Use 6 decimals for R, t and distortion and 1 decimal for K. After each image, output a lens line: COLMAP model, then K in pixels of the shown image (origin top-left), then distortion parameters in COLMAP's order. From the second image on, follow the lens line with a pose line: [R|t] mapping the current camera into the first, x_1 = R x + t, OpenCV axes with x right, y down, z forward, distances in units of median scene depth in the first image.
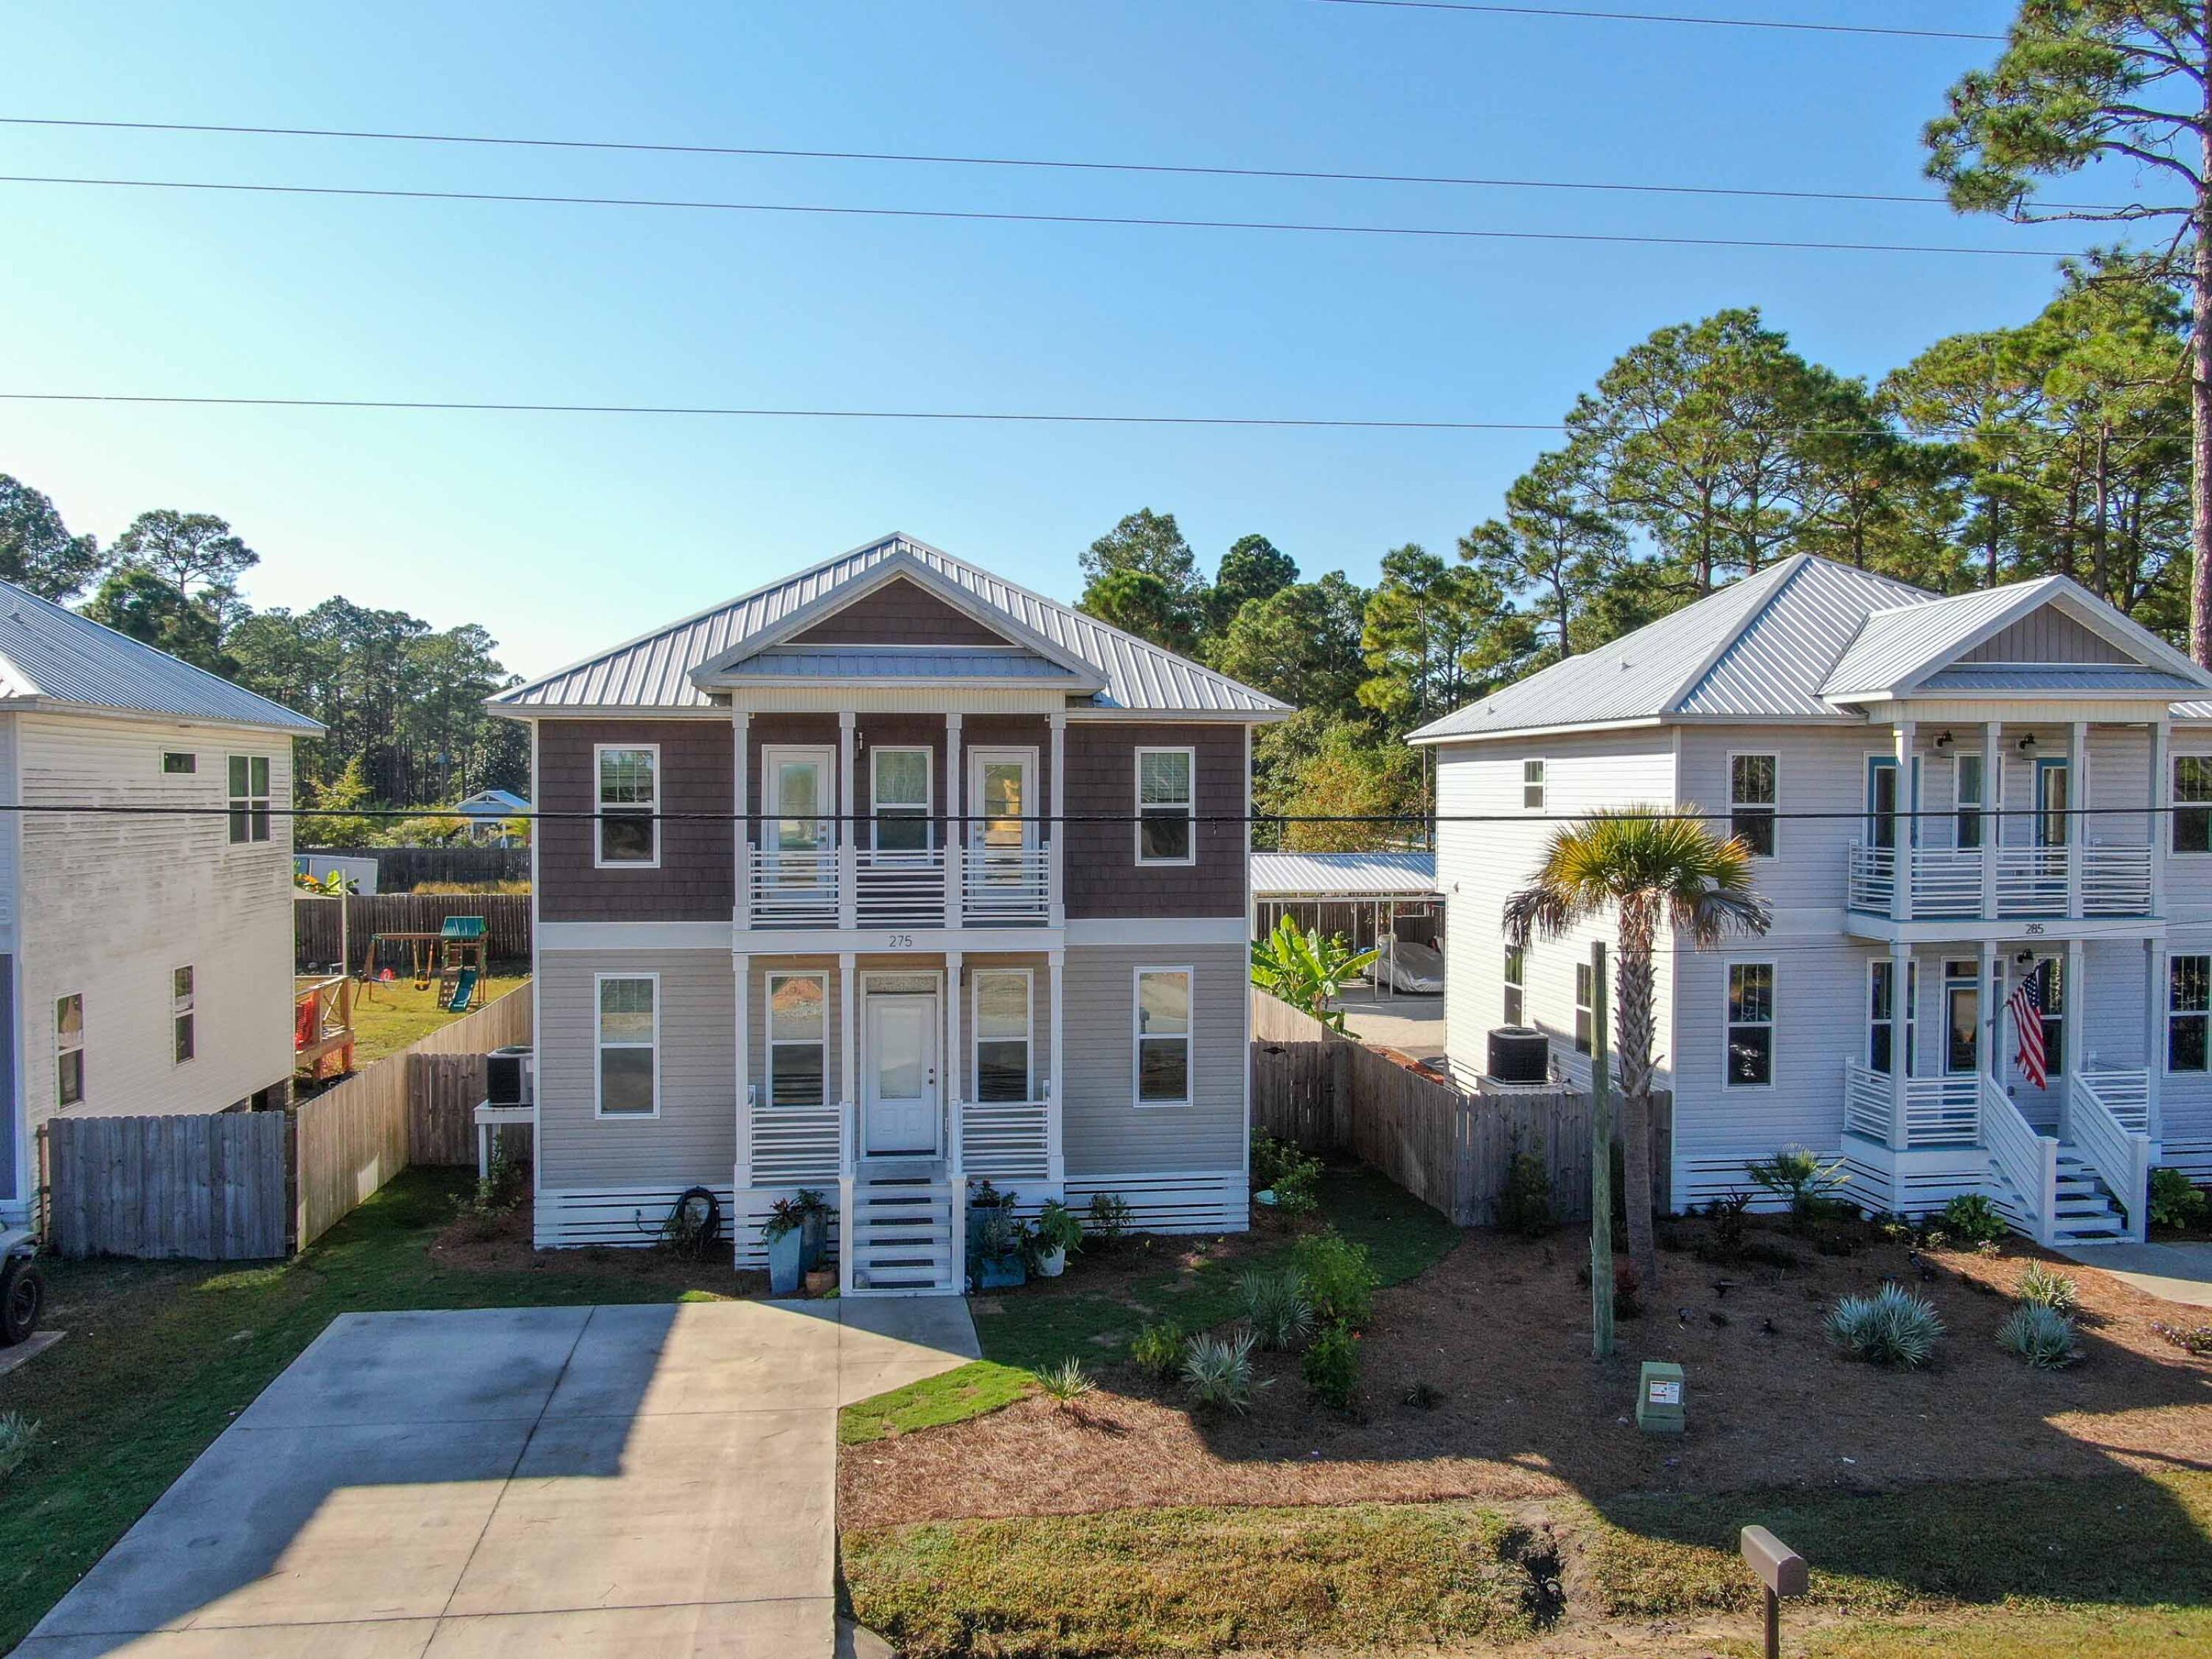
lens RADIAL K [[1618.3, 0, 1108.4], [0, 1618.3, 827.0], [0, 0, 1]] dist [-0.011156, -0.004866]
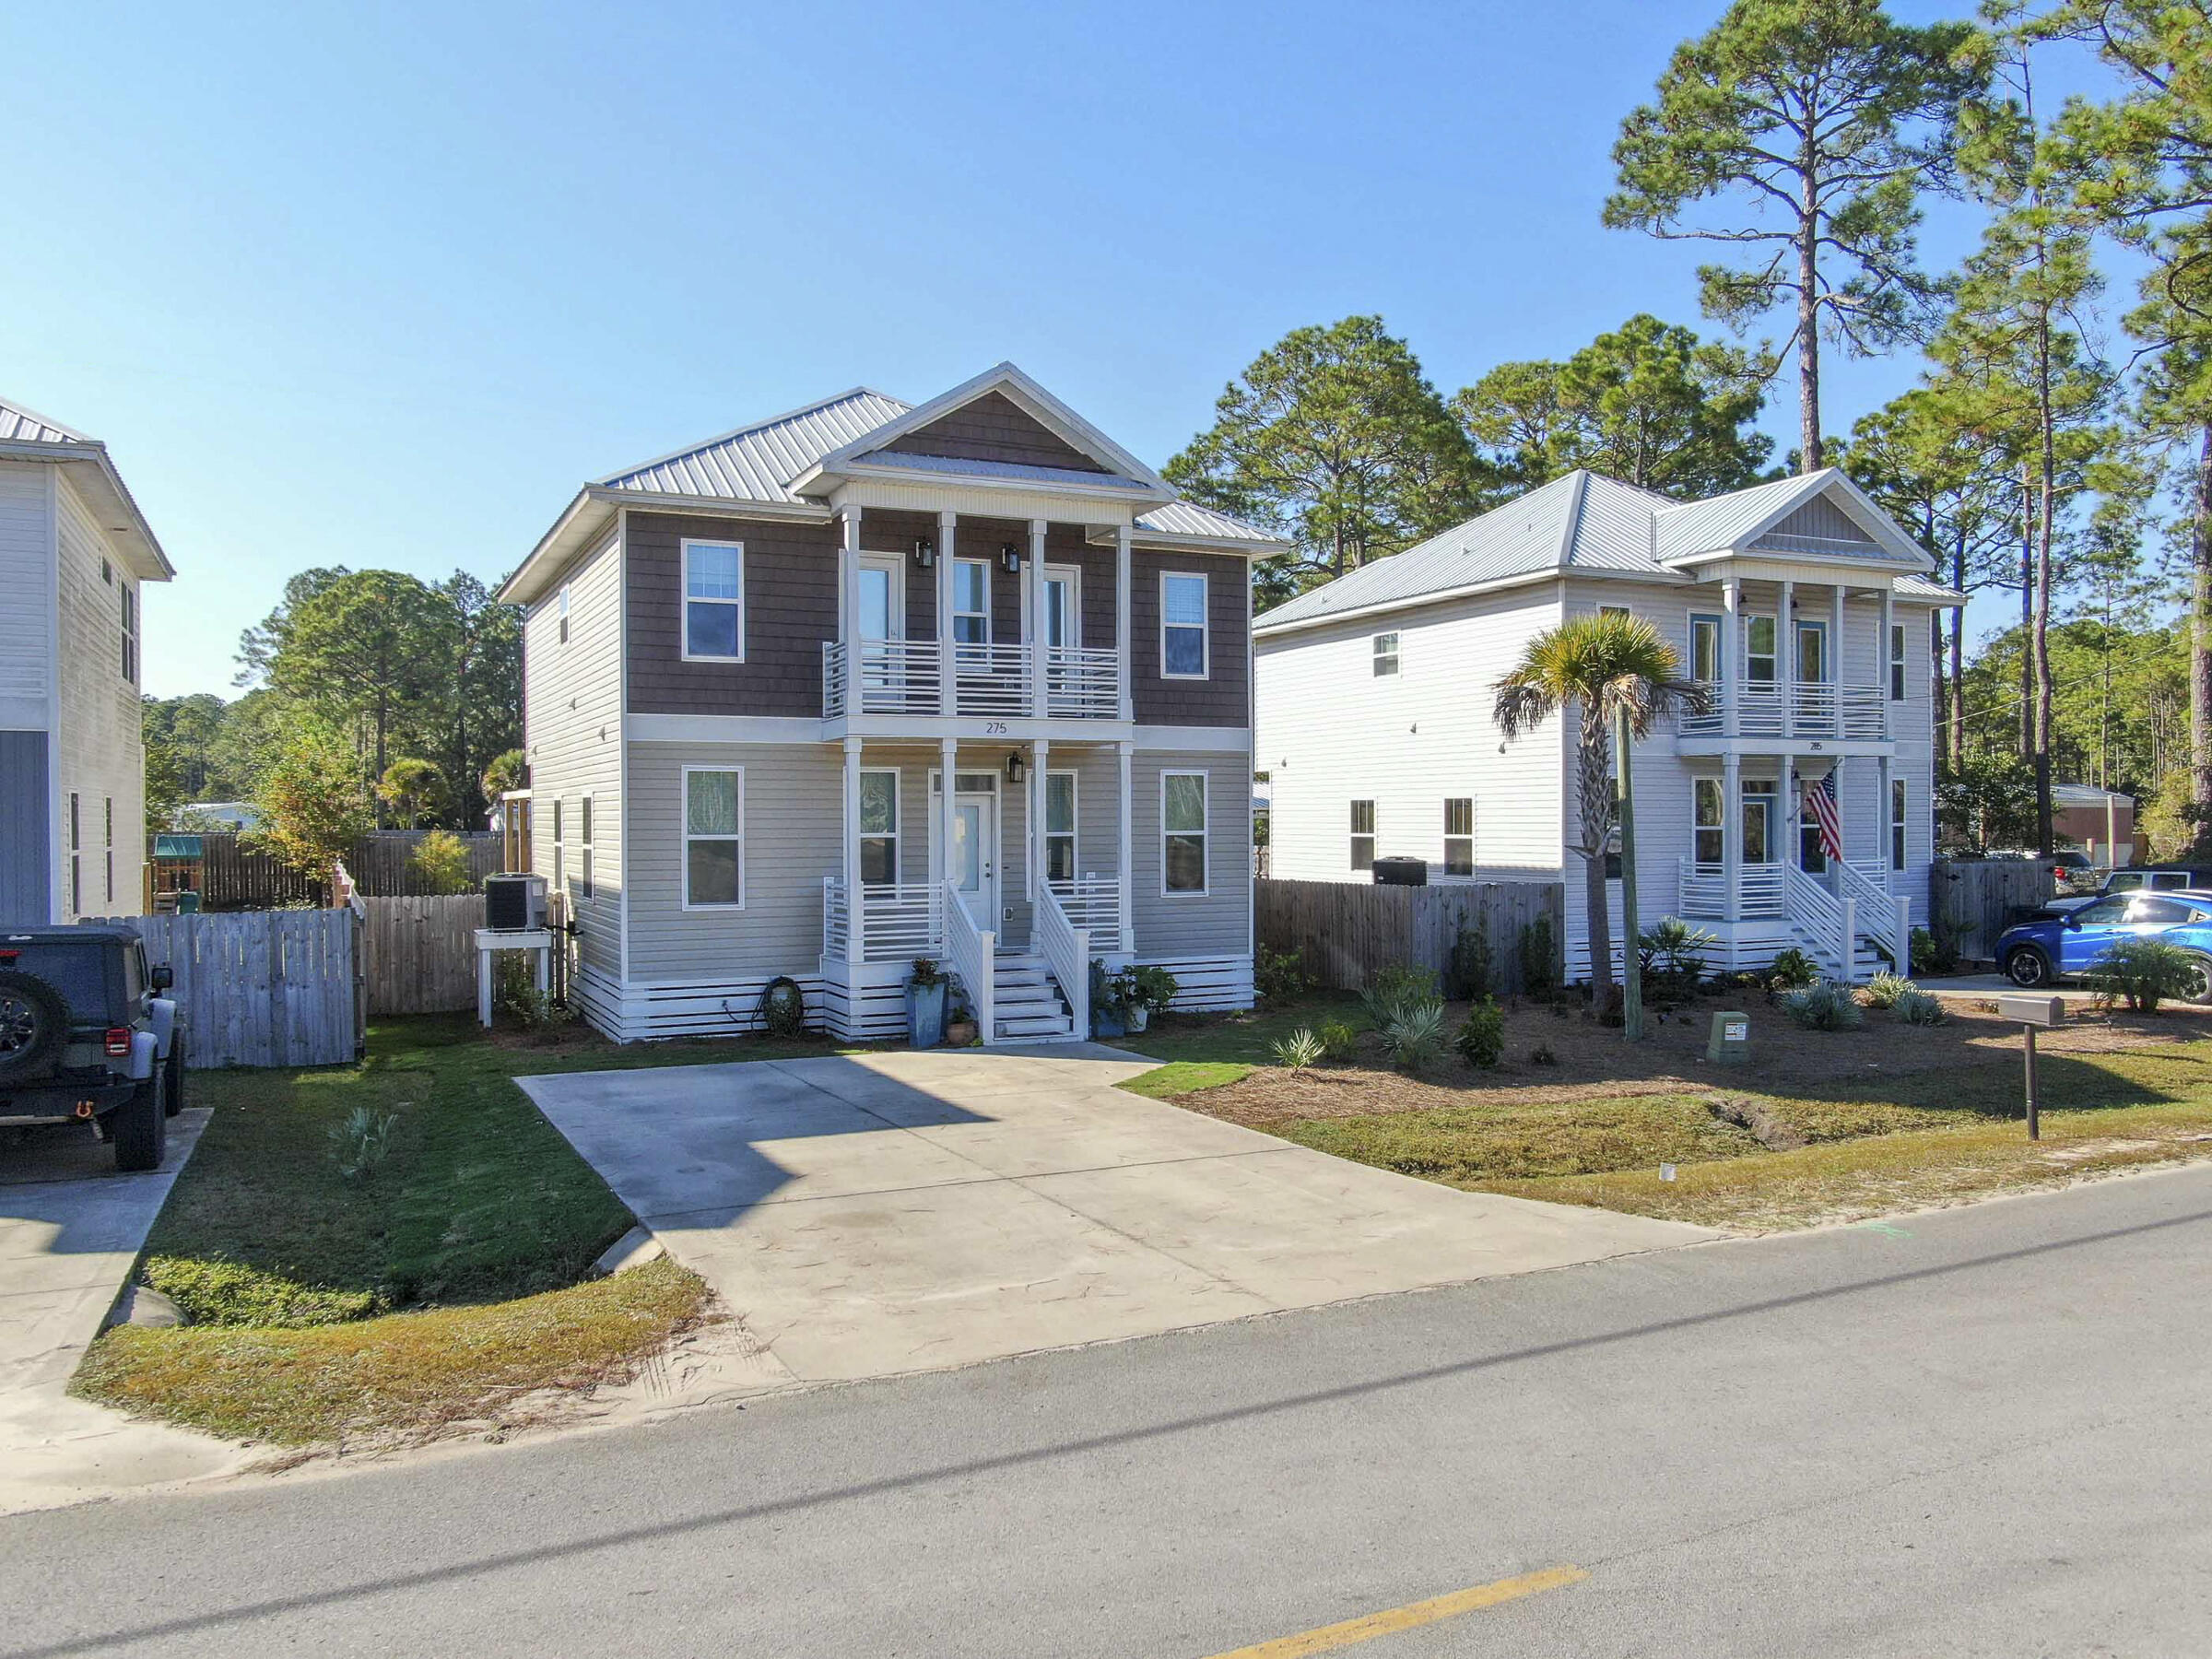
lens RADIAL K [[1618.3, 0, 1105.2], [0, 1618.3, 821.3], [0, 0, 1]] dist [-0.011156, -0.004866]
pose [[0.950441, -0.007583, 0.310812, -0.376390], [0.014727, 0.999678, -0.020645, 0.148555], [-0.310556, 0.024199, 0.950247, -0.039130]]
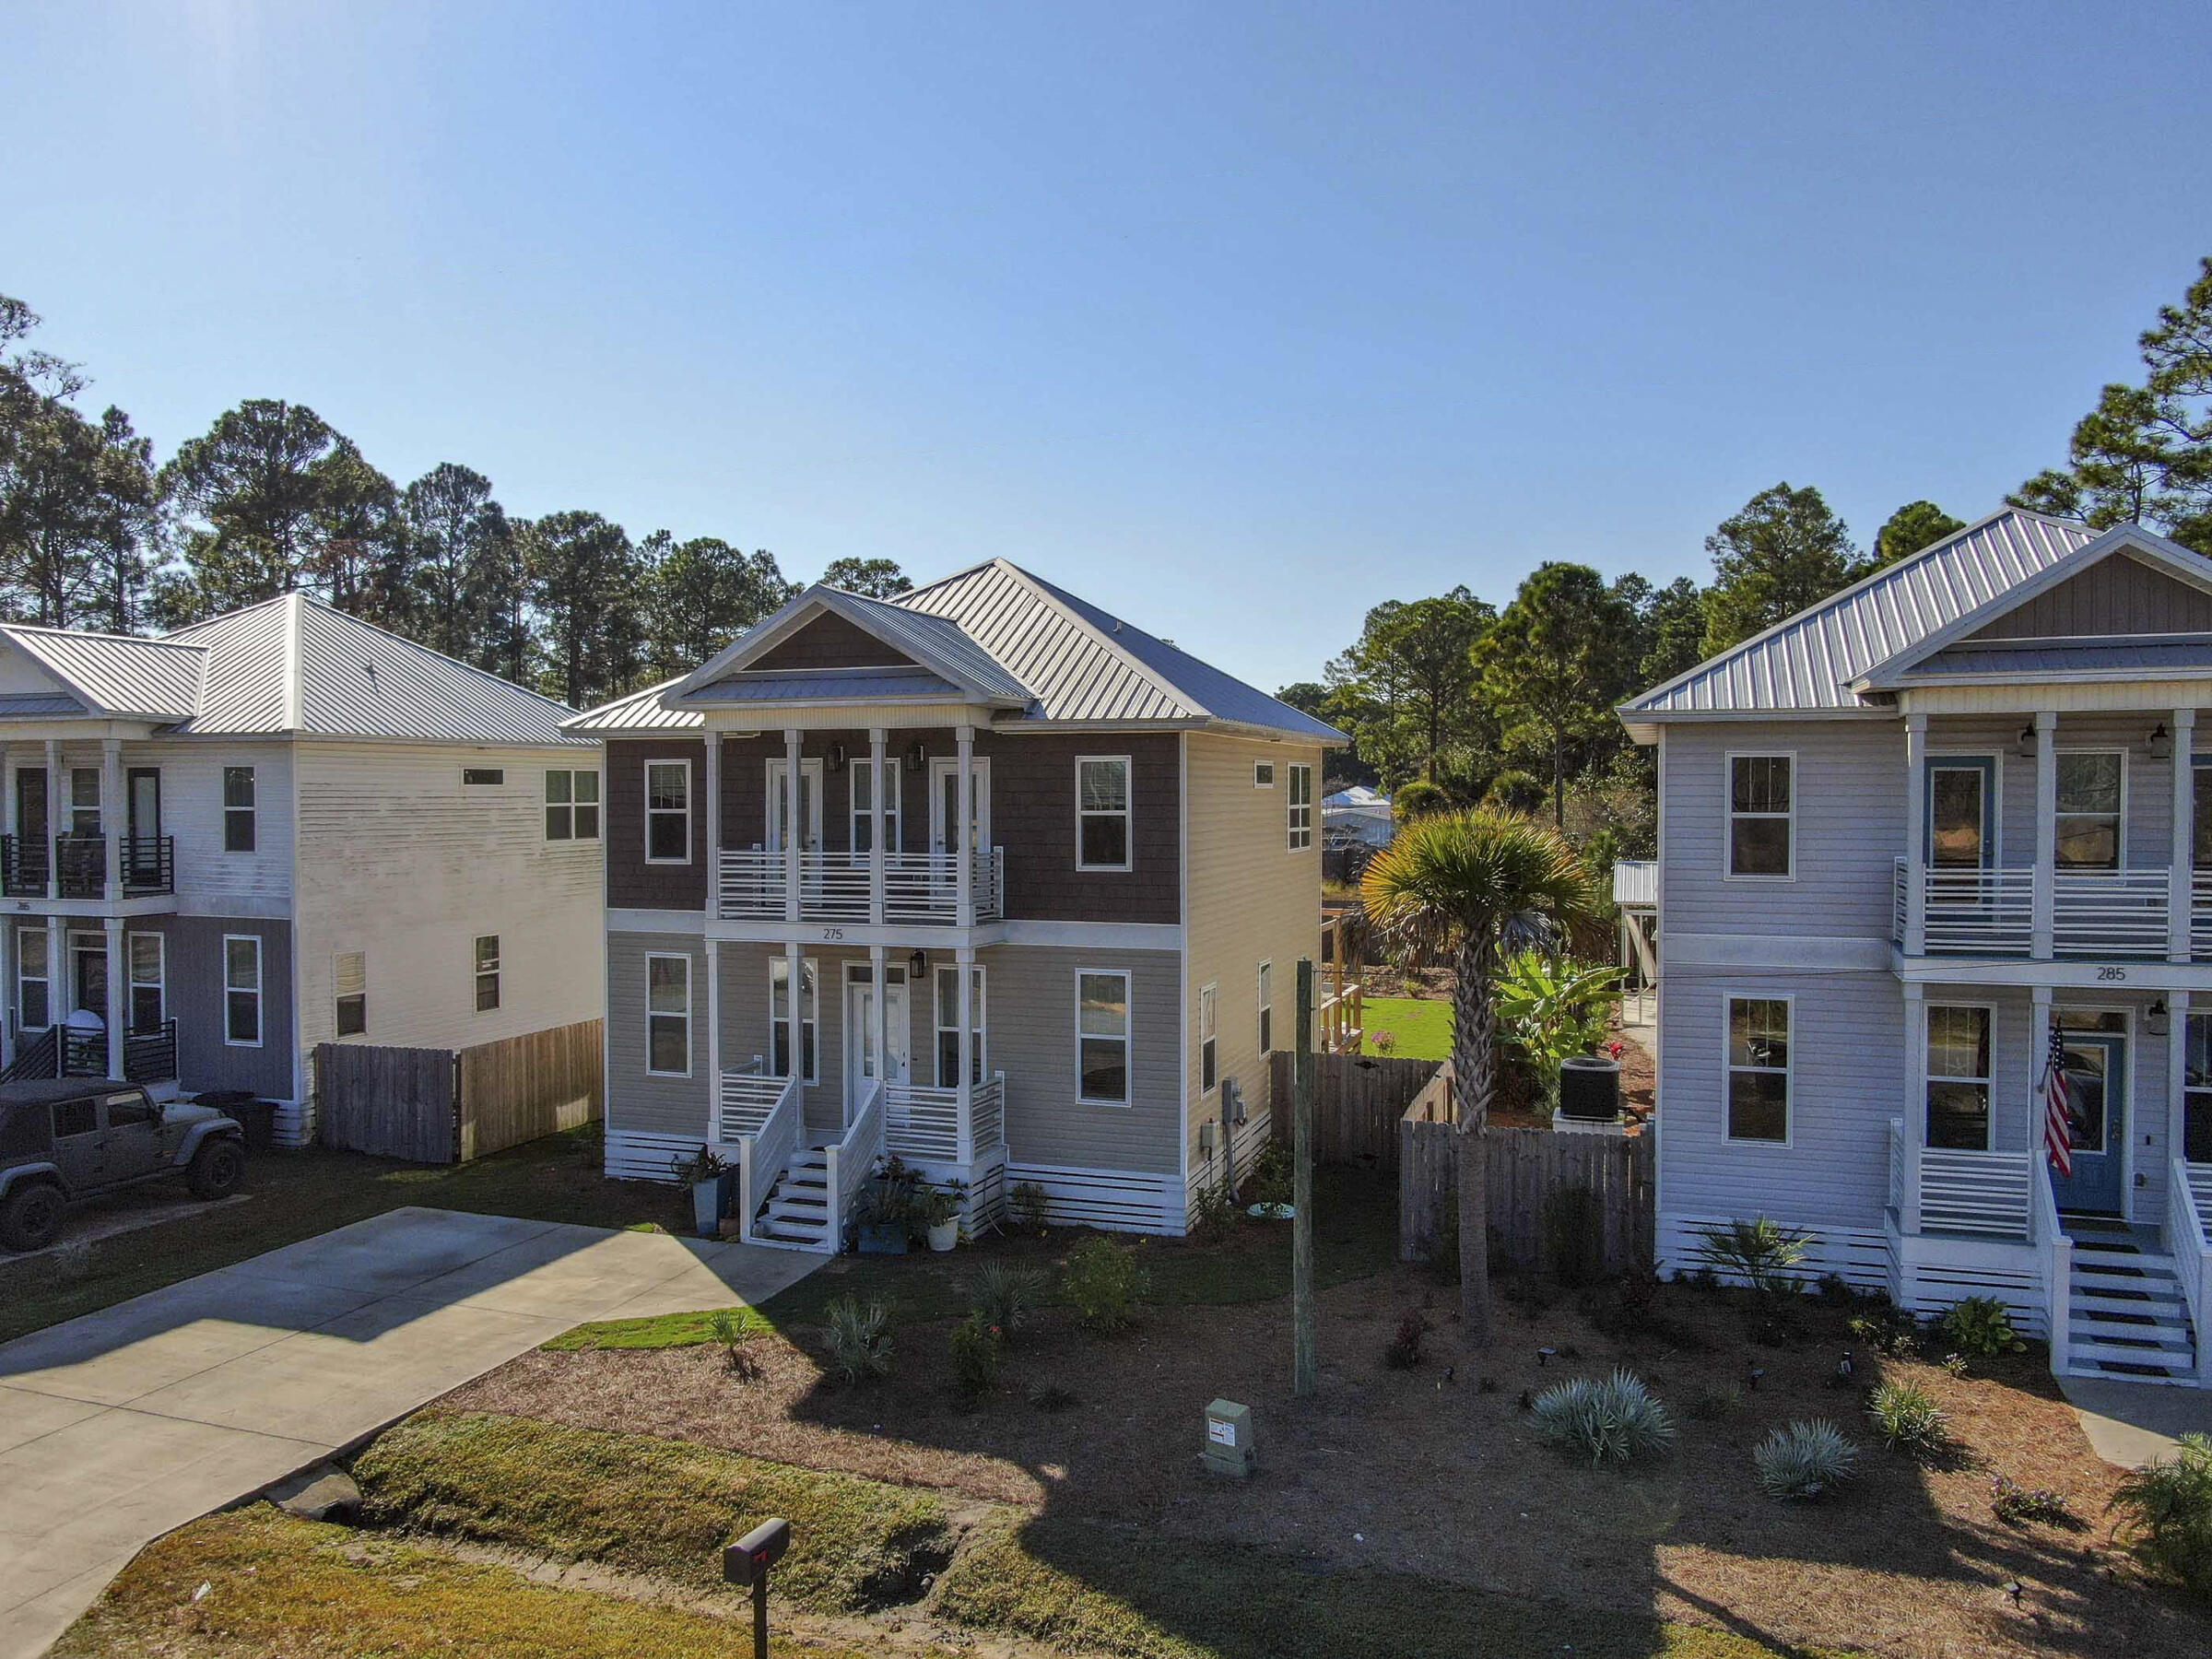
lens RADIAL K [[1618.3, 0, 1105.8], [0, 1618.3, 834.0], [0, 0, 1]] dist [-0.011156, -0.004866]
pose [[0.893615, 0.008934, -0.448745, 0.515445], [-0.007268, 0.999959, 0.005435, -0.005774], [0.448775, -0.001596, 0.893643, 0.084608]]
